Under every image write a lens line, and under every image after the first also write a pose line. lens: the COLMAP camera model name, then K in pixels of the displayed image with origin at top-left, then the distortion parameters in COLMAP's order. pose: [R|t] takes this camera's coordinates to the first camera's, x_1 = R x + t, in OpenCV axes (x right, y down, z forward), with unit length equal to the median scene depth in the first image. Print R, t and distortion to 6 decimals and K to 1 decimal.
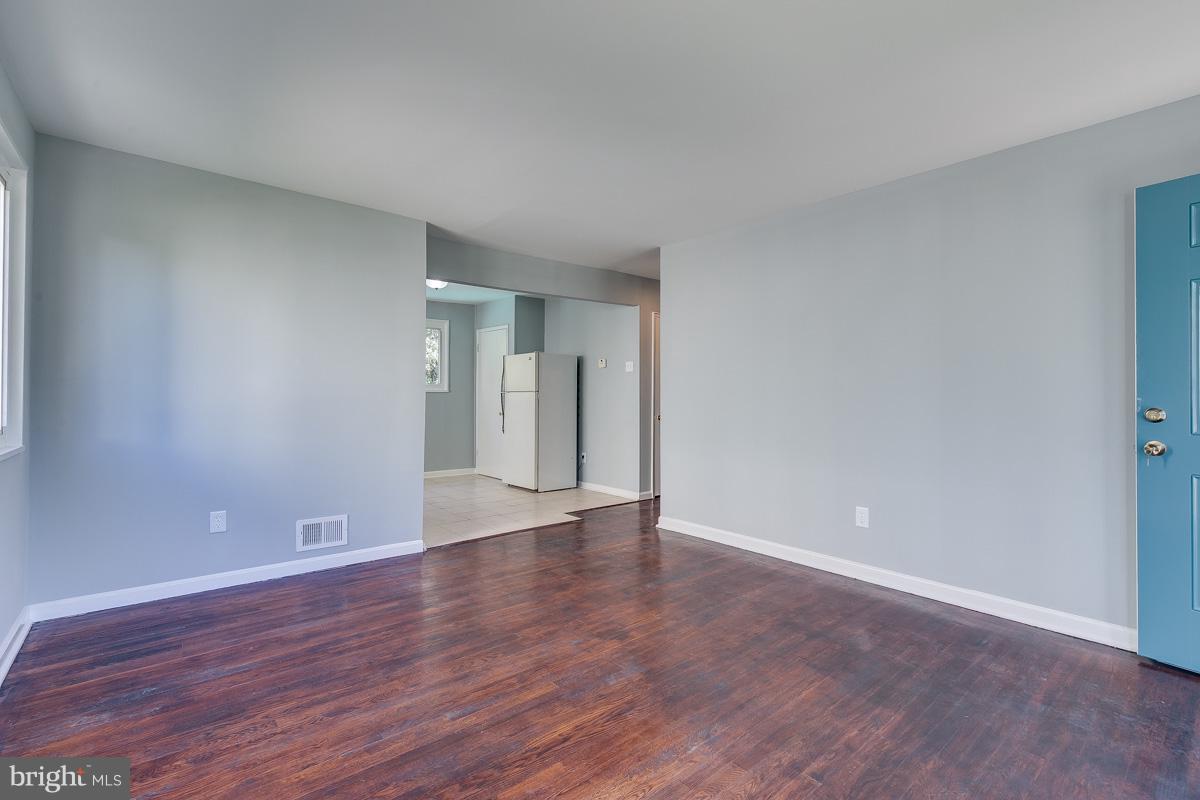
lens RADIAL K [[536.9, 0, 600.2], [0, 536.9, 395.9], [0, 0, 1]] dist [-0.001564, -0.000016]
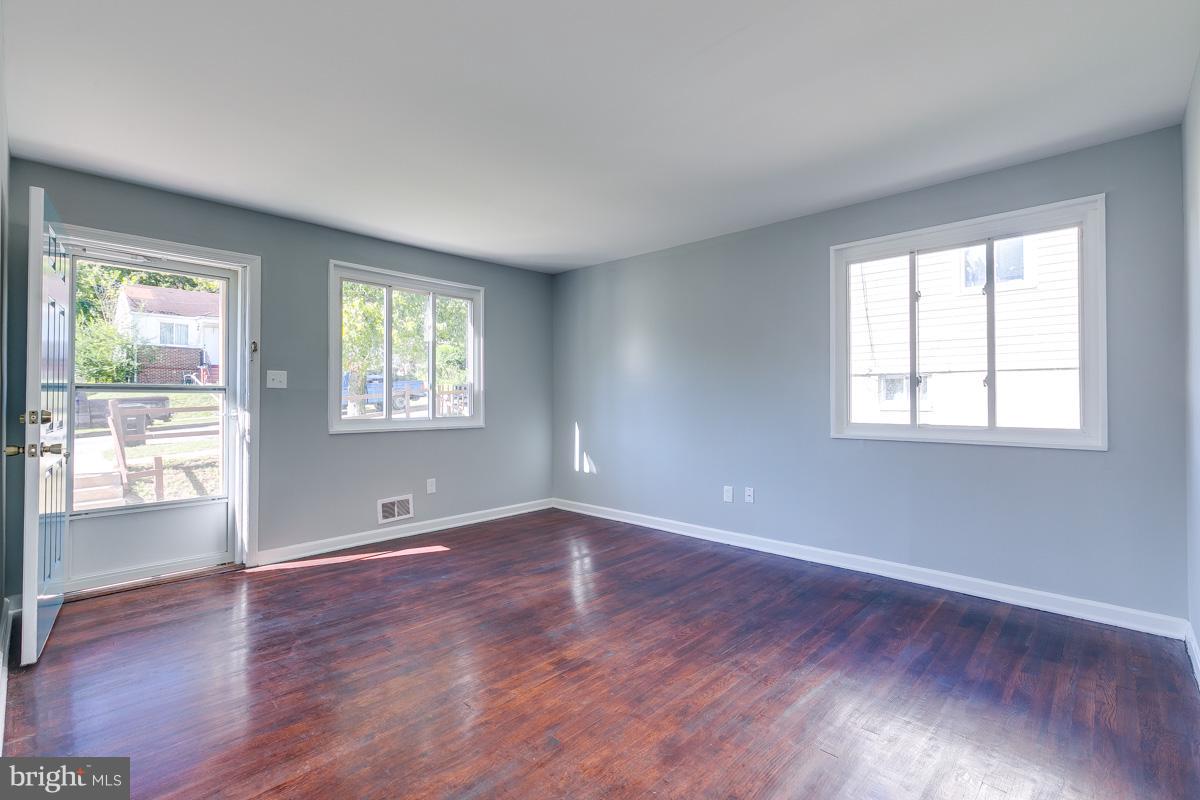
lens RADIAL K [[536.9, 0, 600.3], [0, 536.9, 396.0], [0, 0, 1]] dist [-0.001564, -0.000016]
pose [[-0.993664, -0.003219, -0.112344, 0.084468], [-0.002906, 0.999991, -0.002943, -0.004085], [0.112353, -0.002598, -0.993665, 2.033248]]
